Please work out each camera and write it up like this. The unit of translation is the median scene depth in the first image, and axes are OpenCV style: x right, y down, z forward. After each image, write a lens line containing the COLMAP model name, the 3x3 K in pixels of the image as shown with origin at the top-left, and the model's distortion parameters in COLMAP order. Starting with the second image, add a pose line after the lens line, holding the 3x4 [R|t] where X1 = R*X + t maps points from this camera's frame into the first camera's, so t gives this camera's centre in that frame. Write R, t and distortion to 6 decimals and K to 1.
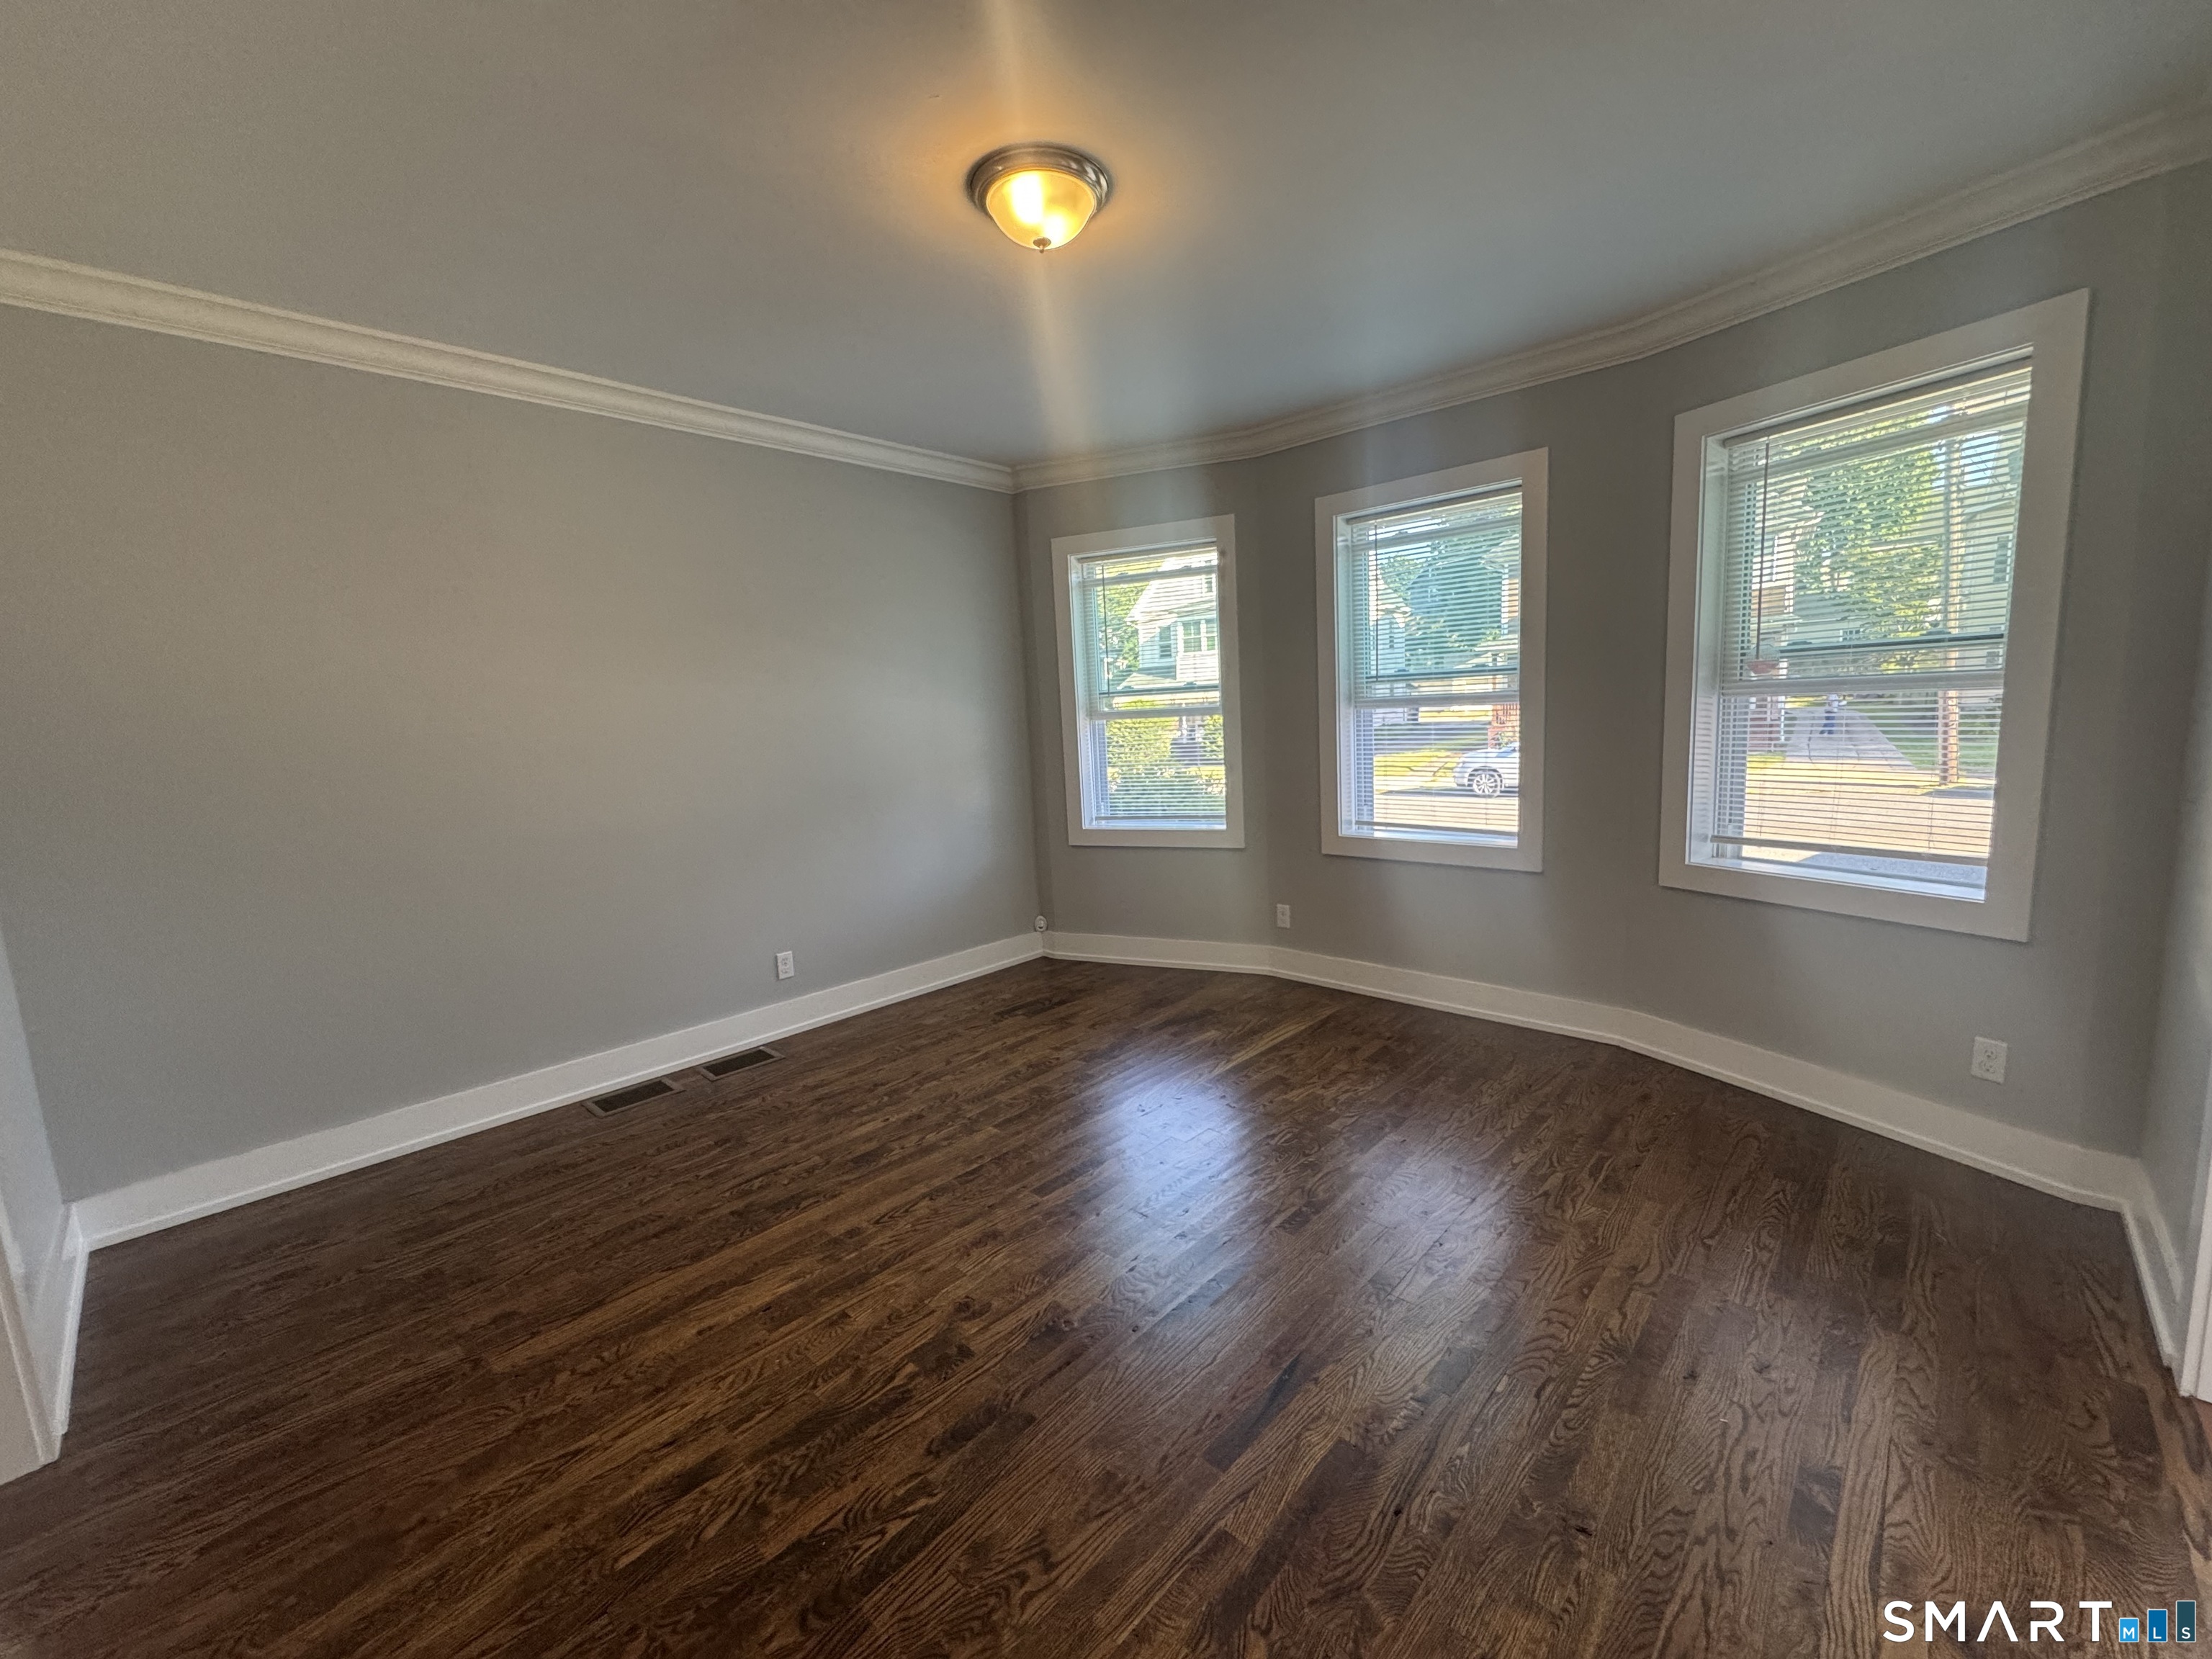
lens RADIAL K [[875.1, 0, 1106.9], [0, 875.1, 833.4], [0, 0, 1]] dist [-0.006452, 0.000832]
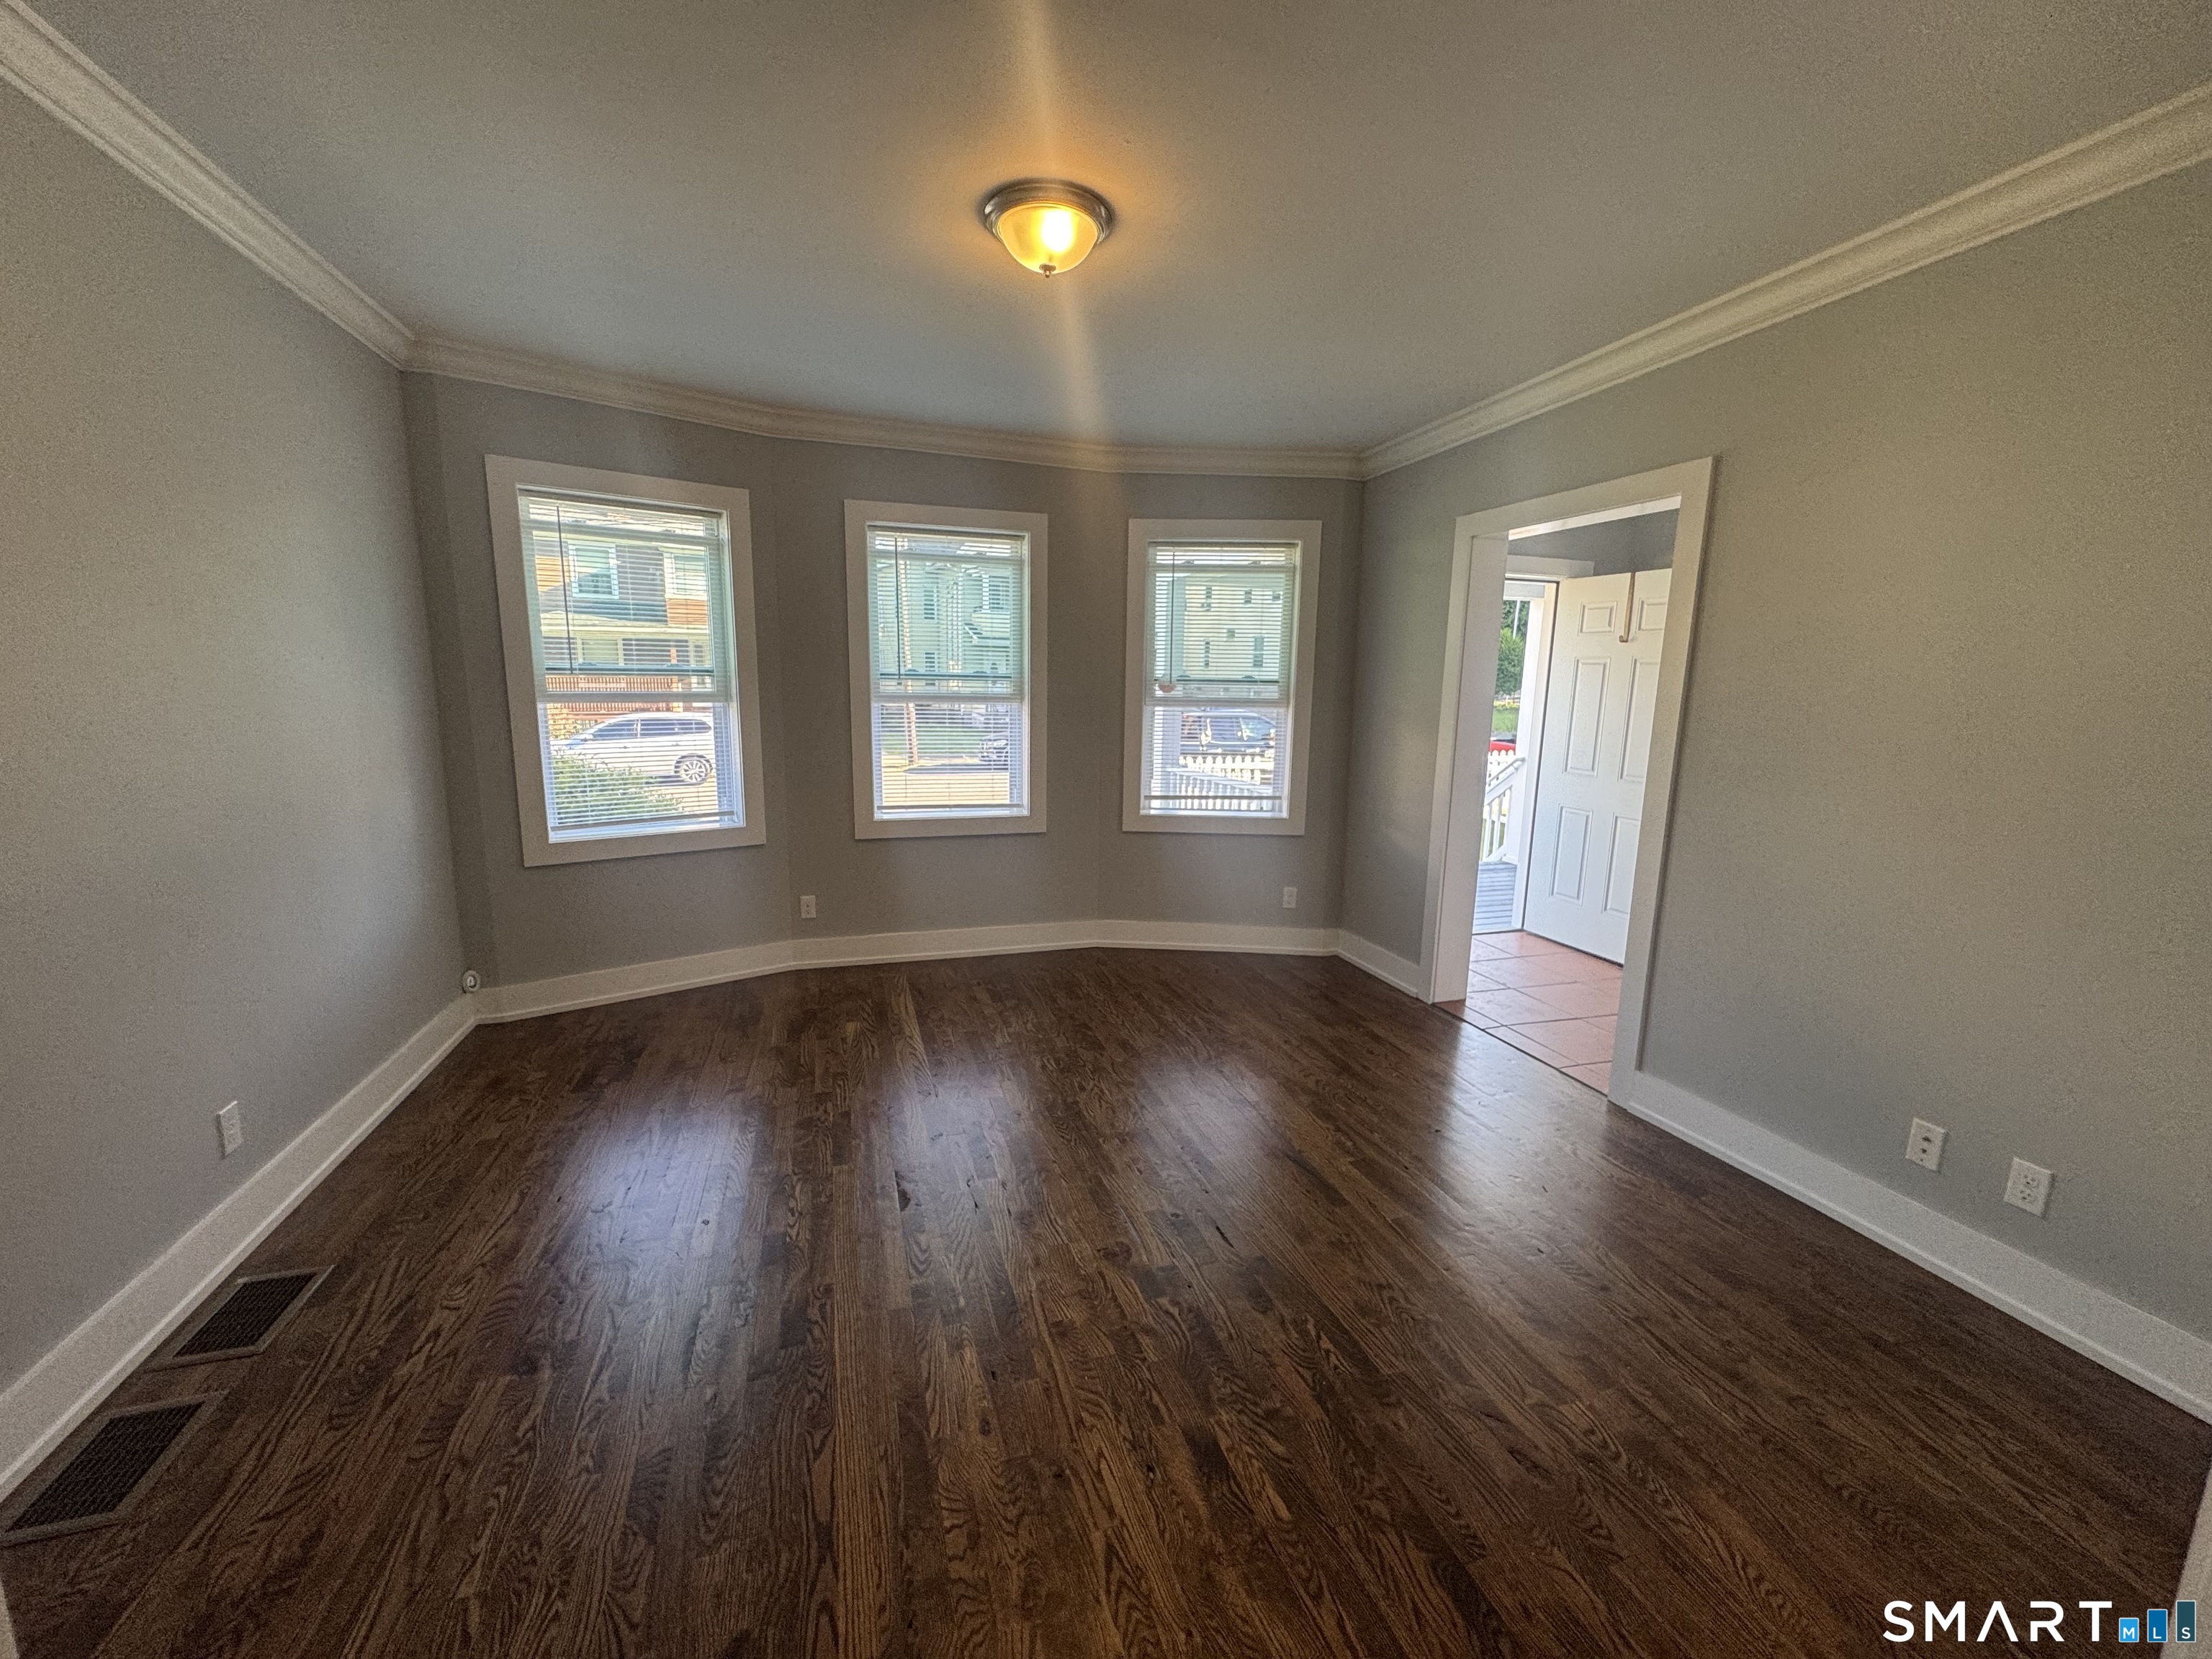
lens RADIAL K [[875.1, 0, 1109.2], [0, 875.1, 828.4], [0, 0, 1]] dist [-0.006452, 0.000832]
pose [[0.491227, -0.087083, 0.866668, -0.593734], [0.082700, 0.995158, 0.053119, -0.023718], [-0.867097, 0.045580, 0.496050, 0.246617]]
